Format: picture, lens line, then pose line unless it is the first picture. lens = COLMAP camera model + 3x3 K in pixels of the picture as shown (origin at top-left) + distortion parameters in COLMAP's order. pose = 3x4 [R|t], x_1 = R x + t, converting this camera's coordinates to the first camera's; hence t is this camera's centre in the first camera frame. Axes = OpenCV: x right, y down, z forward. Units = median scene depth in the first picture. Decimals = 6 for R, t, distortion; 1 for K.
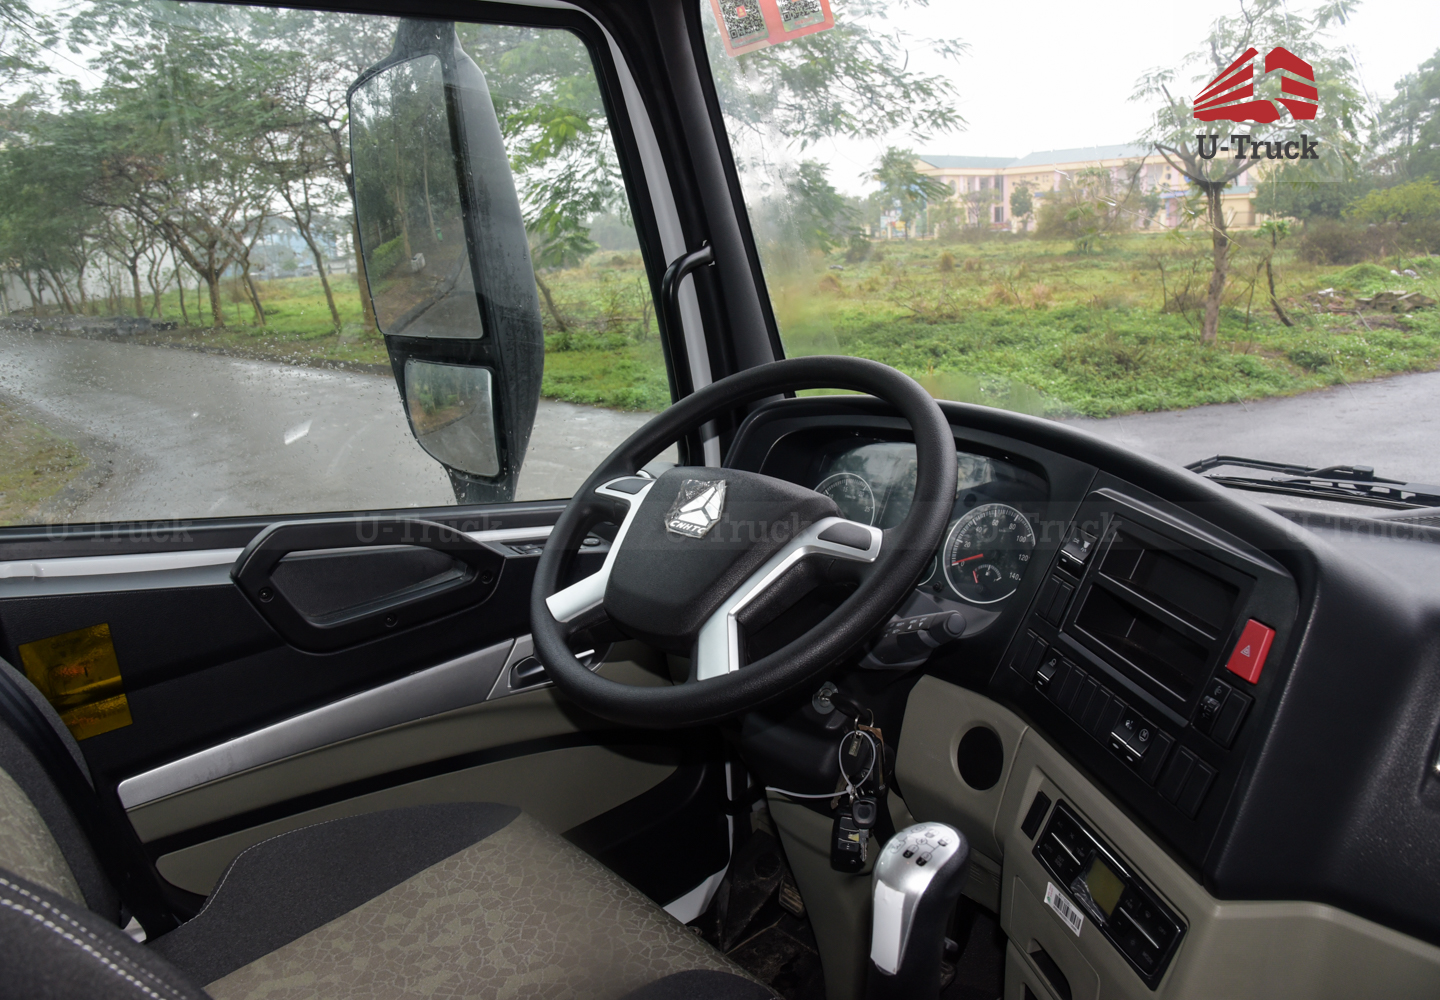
lens RADIAL K [[1007.6, 0, 714.2], [0, 1007.6, 517.2], [0, 0, 1]] dist [-0.108888, 0.051377]
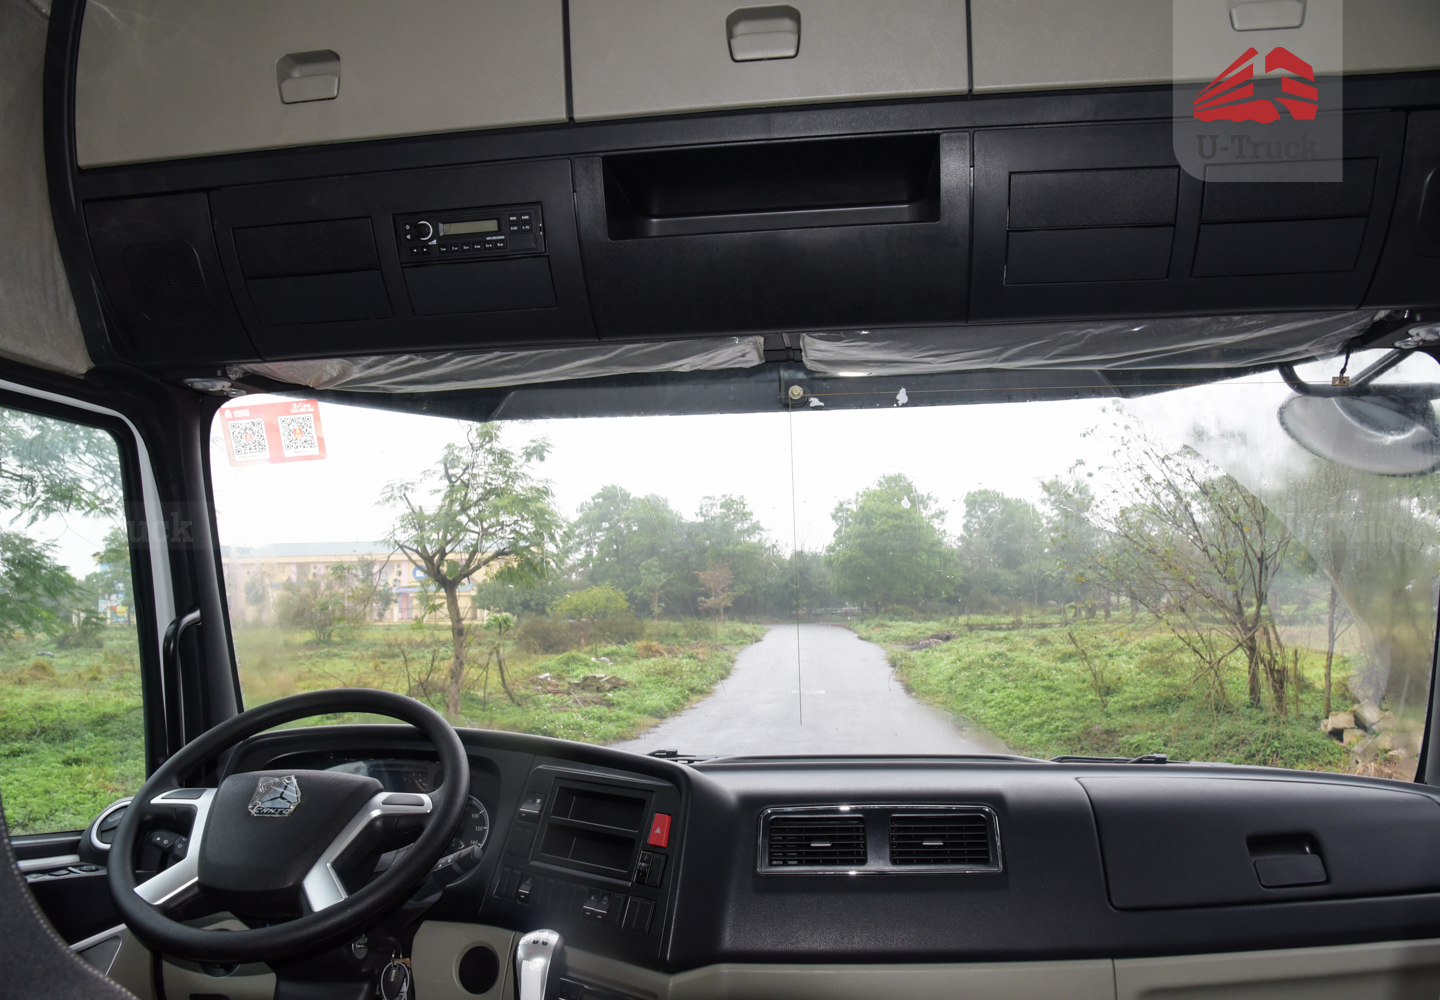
lens RADIAL K [[1018.4, 0, 719.8], [0, 1018.4, 517.4], [0, 0, 1]] dist [-0.121816, 0.061930]
pose [[0.747220, 0.099864, 0.657031, -0.022478], [0.155667, 0.934841, -0.319124, 0.007301], [-0.646089, 0.340734, 0.682986, -0.018582]]
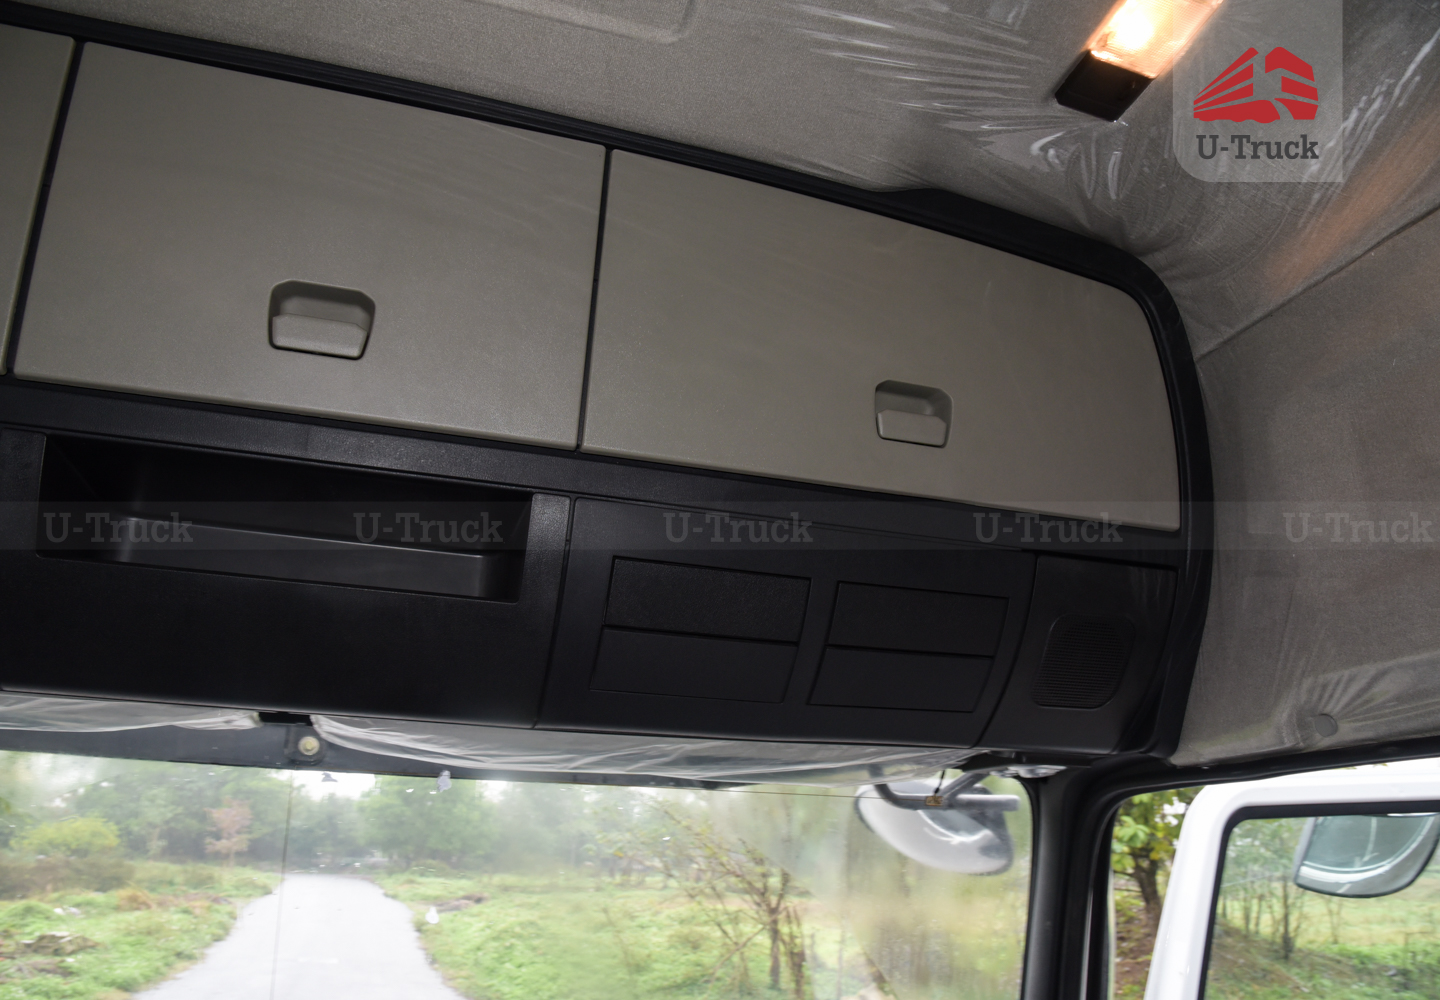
lens RADIAL K [[1007.6, 0, 714.2], [0, 1007.6, 517.2], [0, 0, 1]] dist [-0.108888, 0.051377]
pose [[0.393886, 0.357452, 0.846807, -0.011850], [0.212234, 0.861020, -0.462170, -0.006406], [-0.894321, 0.361764, 0.263280, -0.013739]]
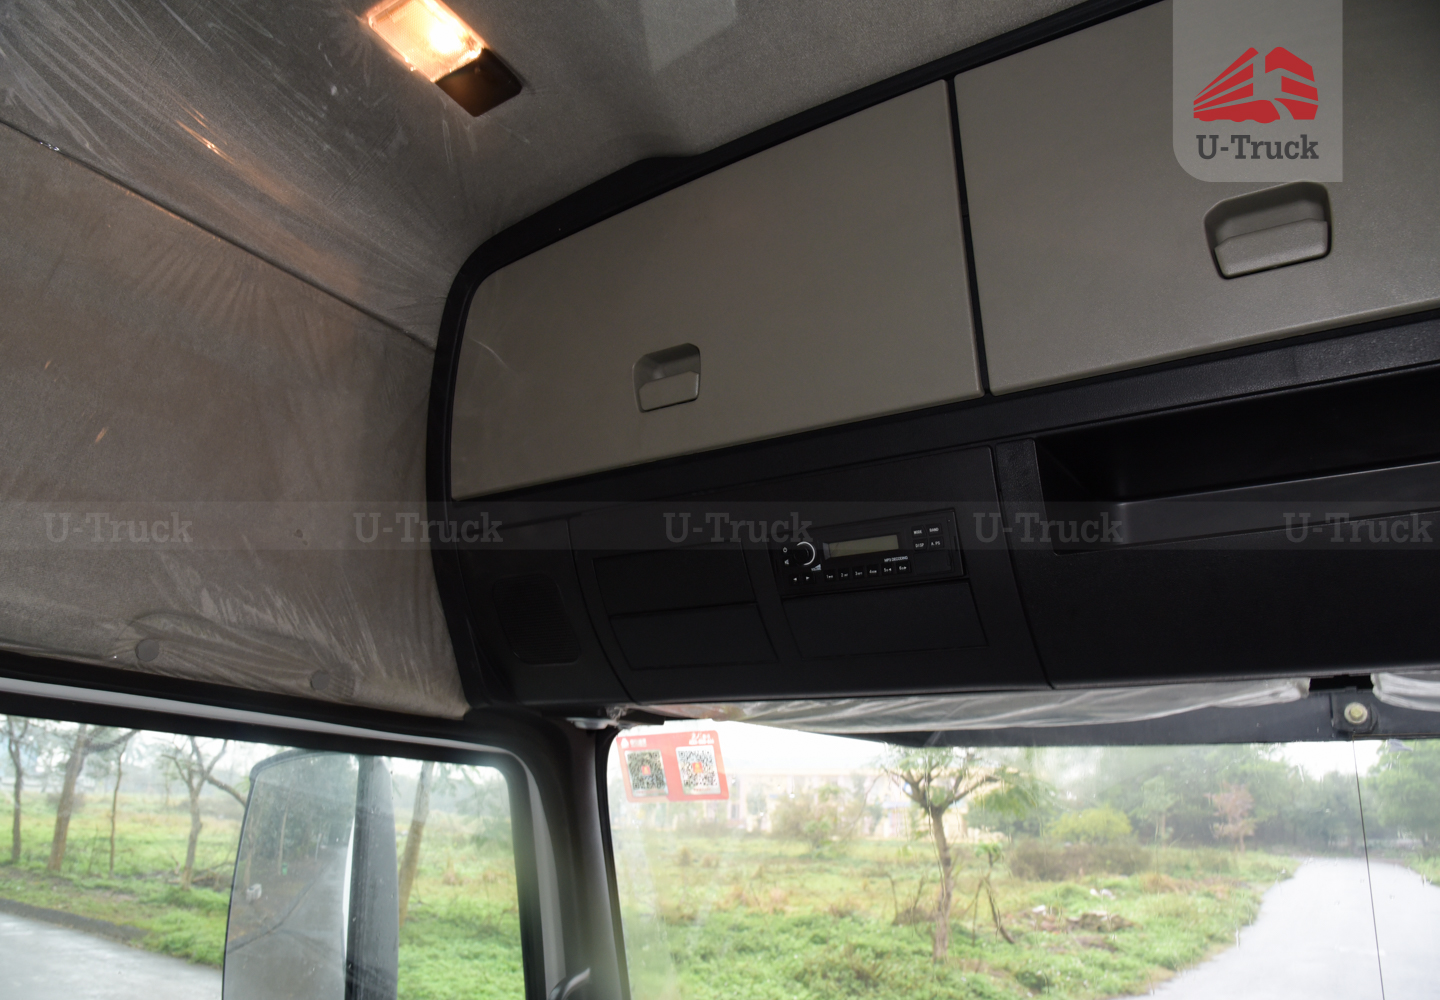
lens RADIAL K [[1008.1, 0, 712.3], [0, 1008.1, 523.3], [0, 0, 1]] dist [-0.116559, 0.051635]
pose [[0.964830, 0.159062, 0.209292, -0.011689], [-0.023160, 0.844500, -0.535054, -0.007572], [-0.261854, 0.511389, 0.818483, -0.009189]]
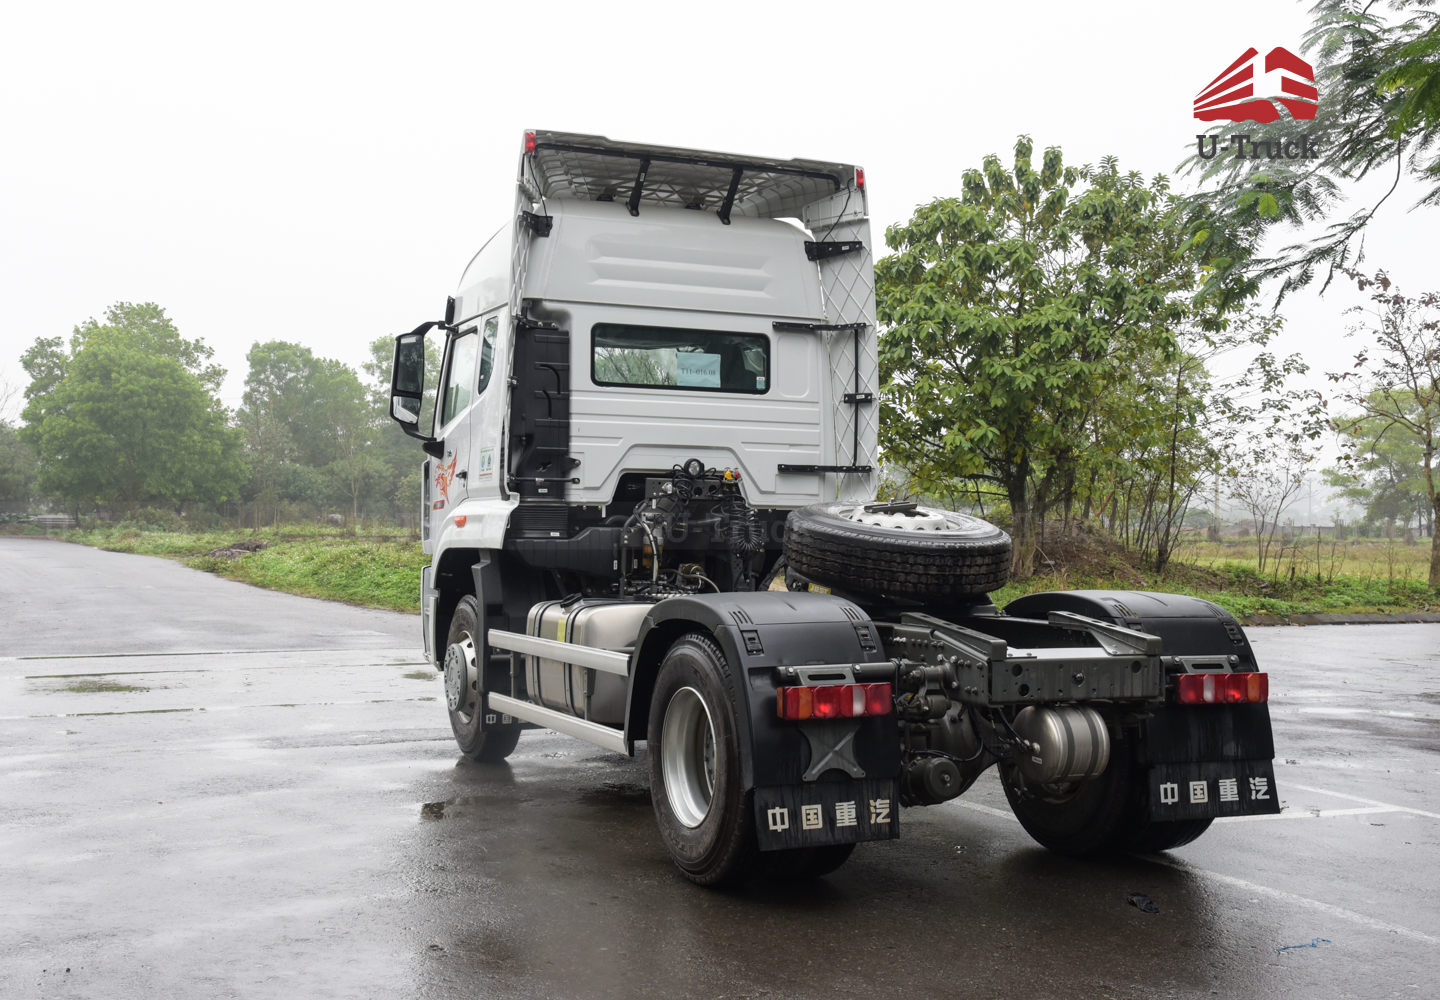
lens RADIAL K [[1656.5, 0, 720.0], [0, 1656.5, 500.0], [0, 0, 1]] dist [-0.008116, 0.528841]
pose [[0.302195, 0.077275, 0.950109, -0.534229], [0.226711, 0.962284, -0.150374, 0.134639], [-0.925894, 0.260842, 0.273278, -0.175823]]
